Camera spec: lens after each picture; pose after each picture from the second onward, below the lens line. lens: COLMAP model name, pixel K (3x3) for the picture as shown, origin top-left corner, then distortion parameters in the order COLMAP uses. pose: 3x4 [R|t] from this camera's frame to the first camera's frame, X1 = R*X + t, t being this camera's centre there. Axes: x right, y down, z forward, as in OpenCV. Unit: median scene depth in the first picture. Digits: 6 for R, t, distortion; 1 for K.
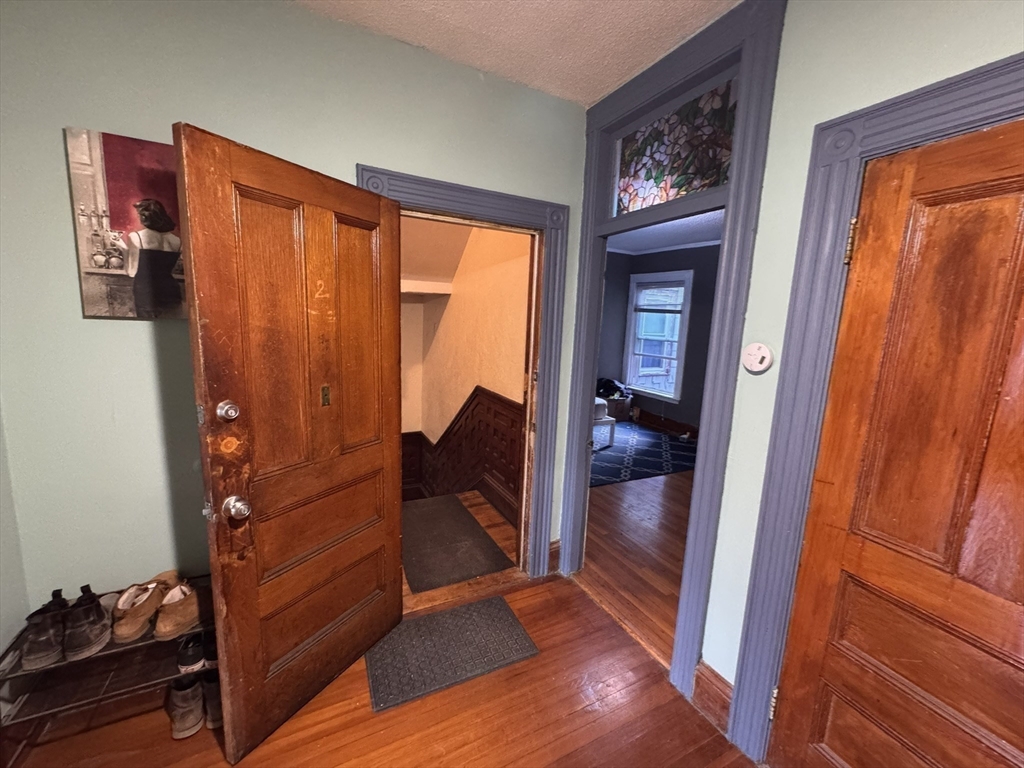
lens RADIAL K [[406.2, 0, 514.7], [0, 406.2, 383.3], [0, 0, 1]] dist [-0.003861, 0.000519]
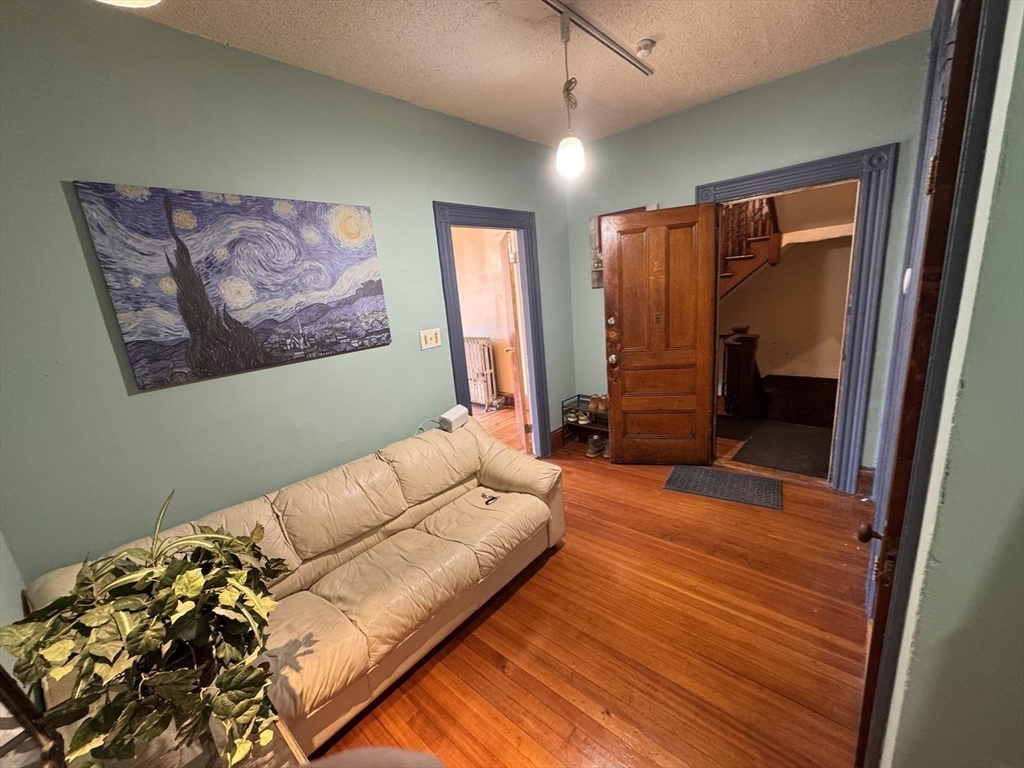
lens RADIAL K [[406.2, 0, 512.9], [0, 406.2, 383.1], [0, 0, 1]] dist [-0.003861, 0.000519]
pose [[0.370070, 0.139177, -0.918519, 1.243754], [-0.043135, 0.990222, 0.132662, 0.118267], [0.928002, -0.009474, 0.372455, -0.466225]]
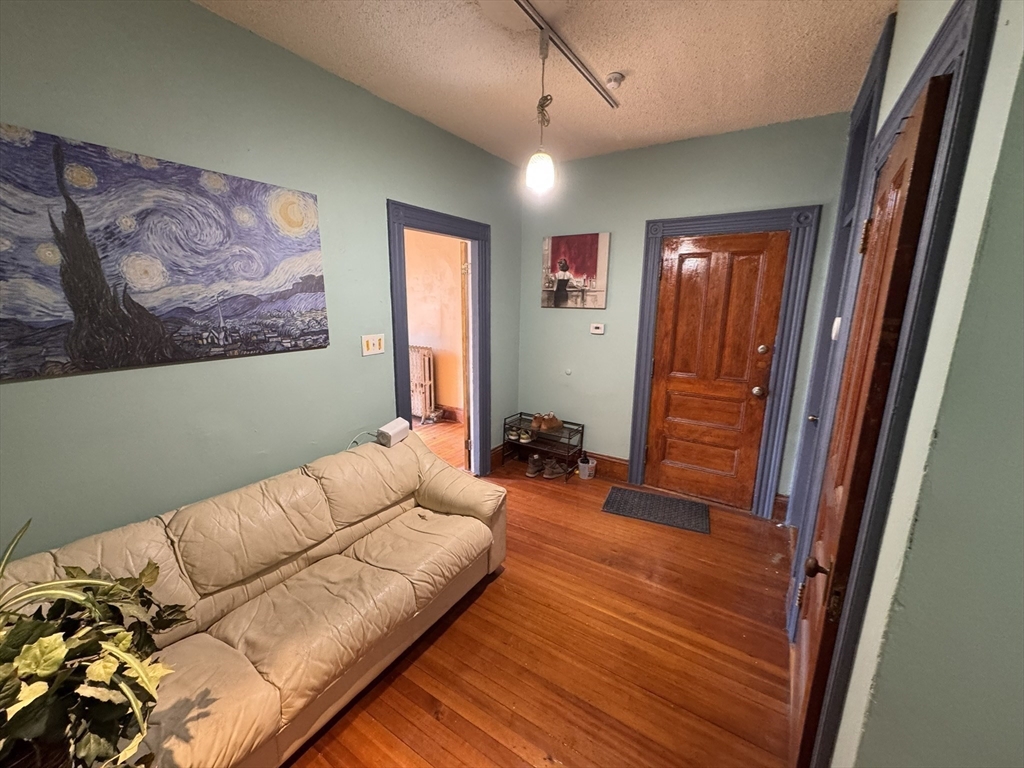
lens RADIAL K [[406.2, 0, 512.4], [0, 406.2, 382.9], [0, 0, 1]] dist [-0.003861, 0.000519]
pose [[0.505825, 0.137564, -0.851597, 1.151519], [-0.124165, 0.988534, 0.085934, 0.119677], [0.853654, 0.062271, 0.517105, -0.498585]]
